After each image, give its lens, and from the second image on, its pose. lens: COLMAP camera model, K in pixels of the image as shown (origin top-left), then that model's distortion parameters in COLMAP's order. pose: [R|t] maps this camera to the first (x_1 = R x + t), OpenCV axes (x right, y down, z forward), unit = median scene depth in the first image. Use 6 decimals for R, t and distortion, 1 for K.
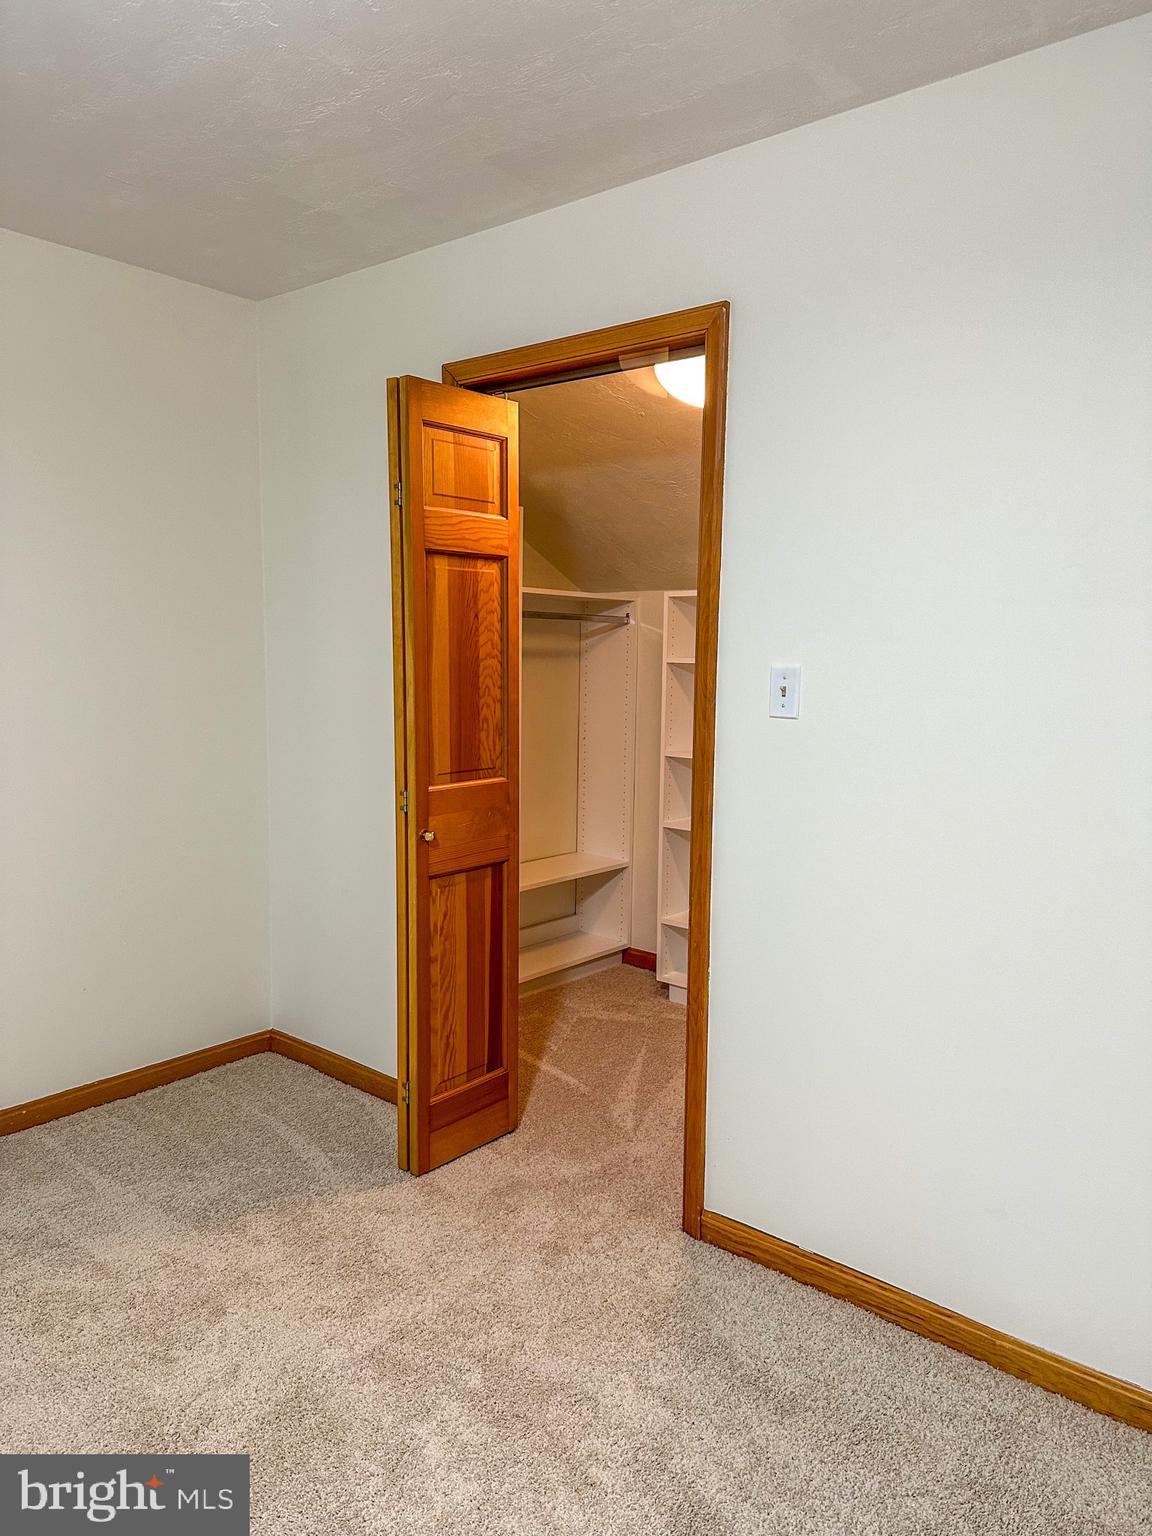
lens RADIAL K [[1078.3, 0, 586.6], [0, 1078.3, 775.6], [0, 0, 1]] dist [0.011226, -0.019978]
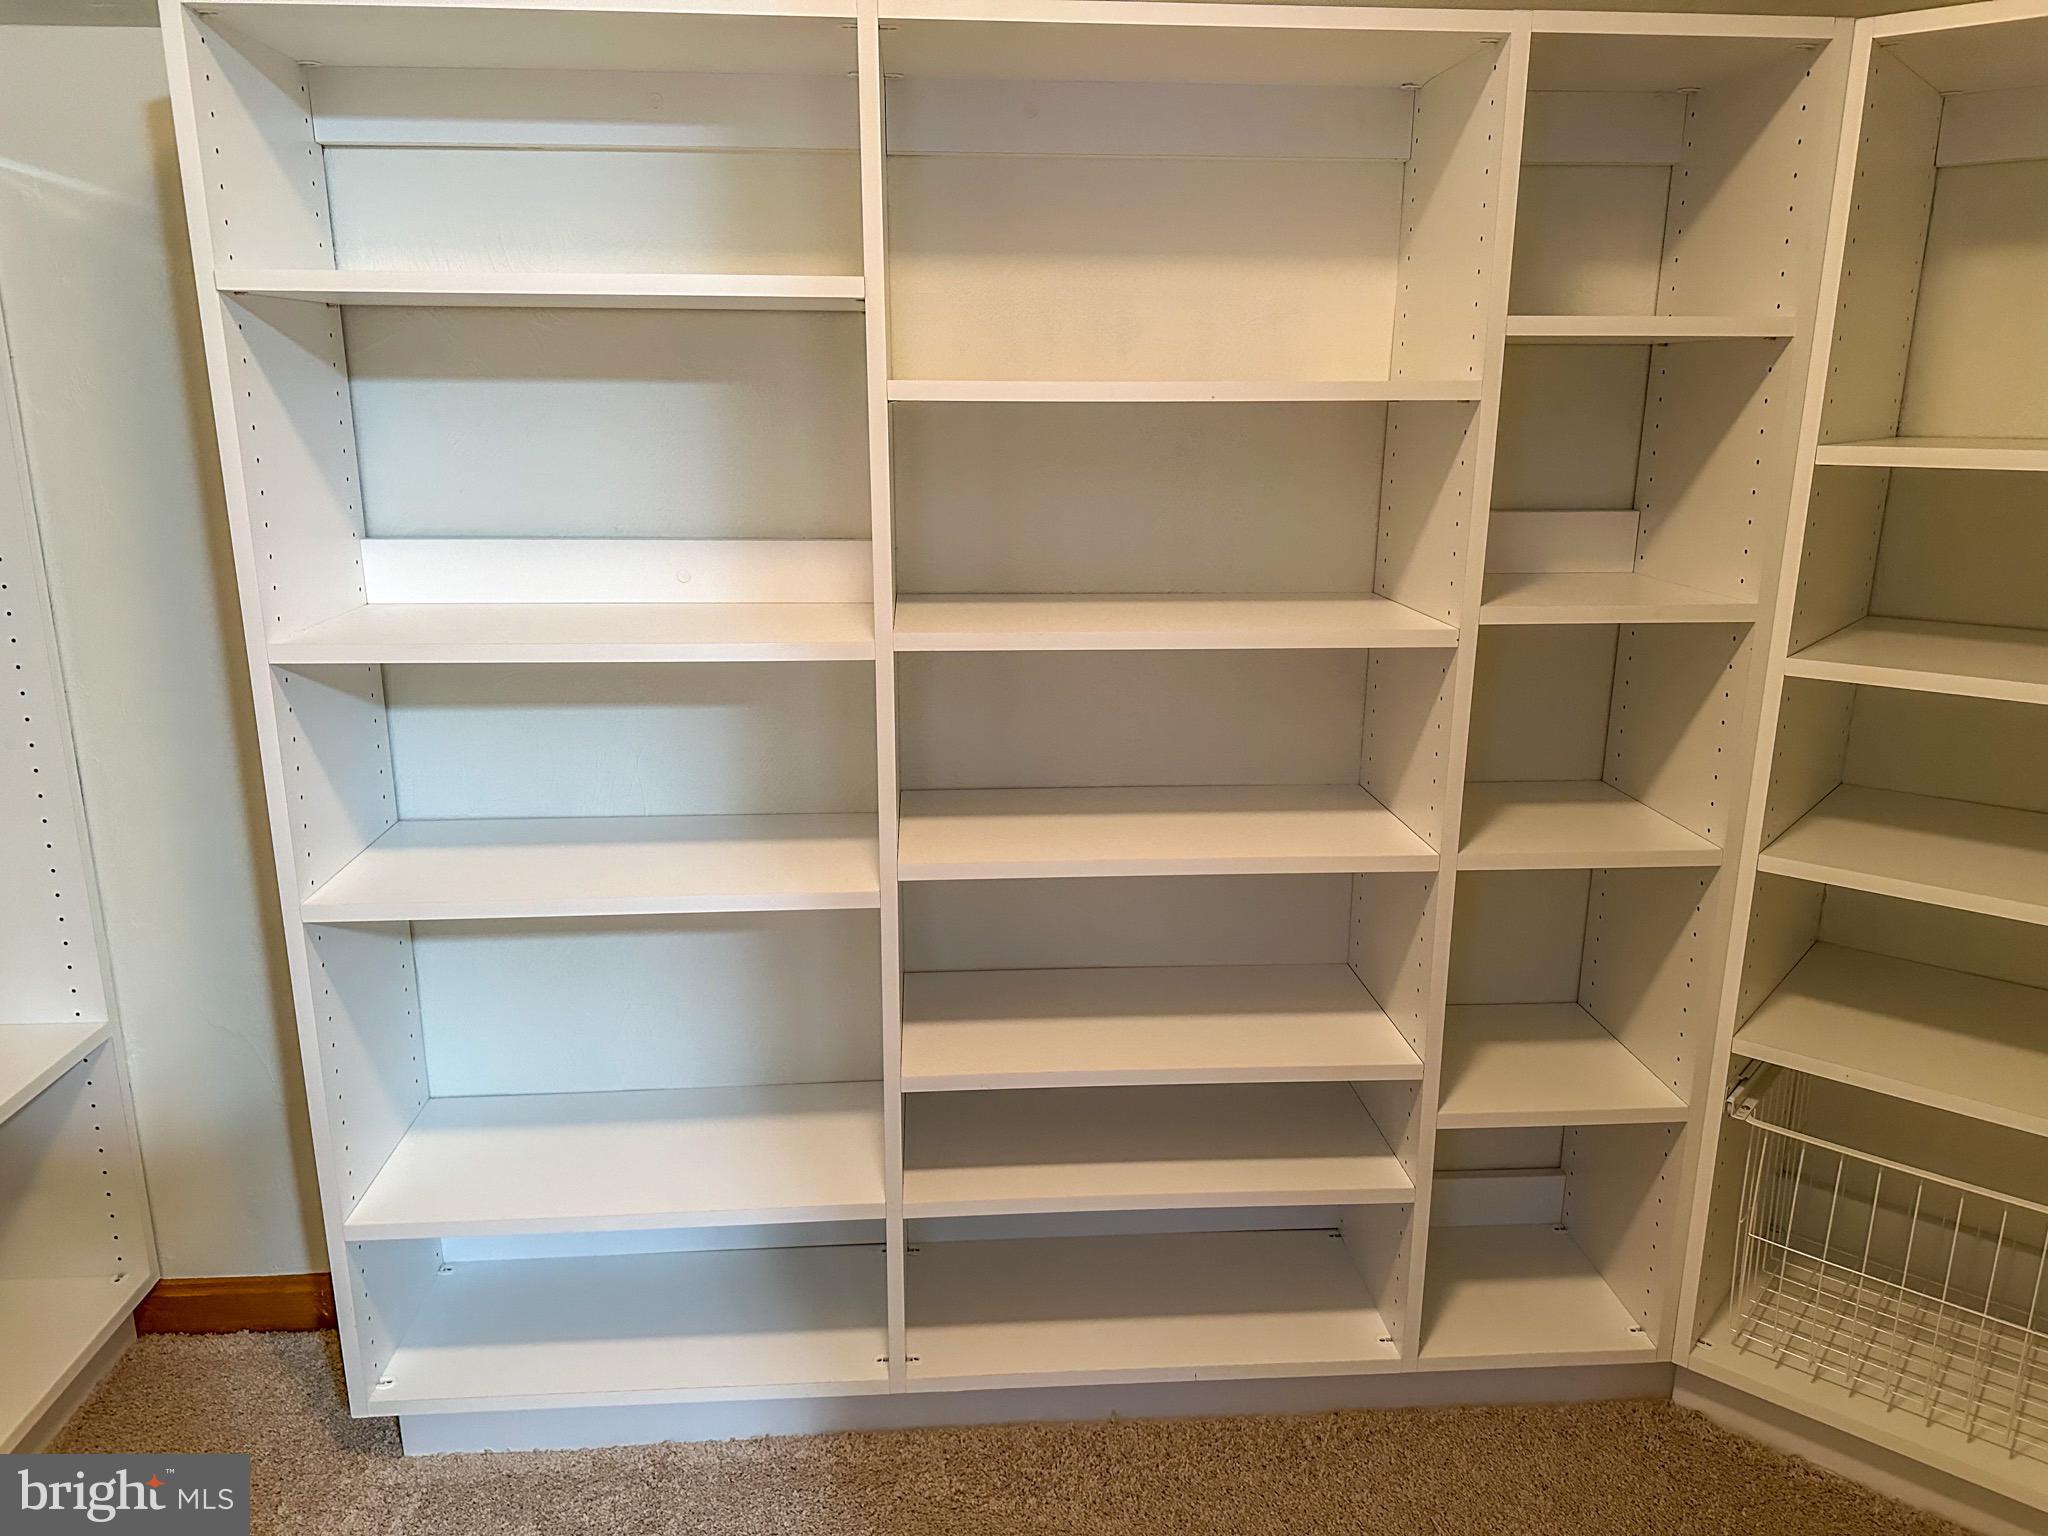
lens RADIAL K [[1413.8, 0, 1028.3], [0, 1413.8, 776.4], [0, 0, 1]] dist [0.106812, -0.114826]
pose [[0.729731, -0.184190, 0.658457, -0.028263], [0.086257, 0.980137, 0.178580, -0.039114], [-0.678271, -0.073519, 0.731125, 0.630280]]
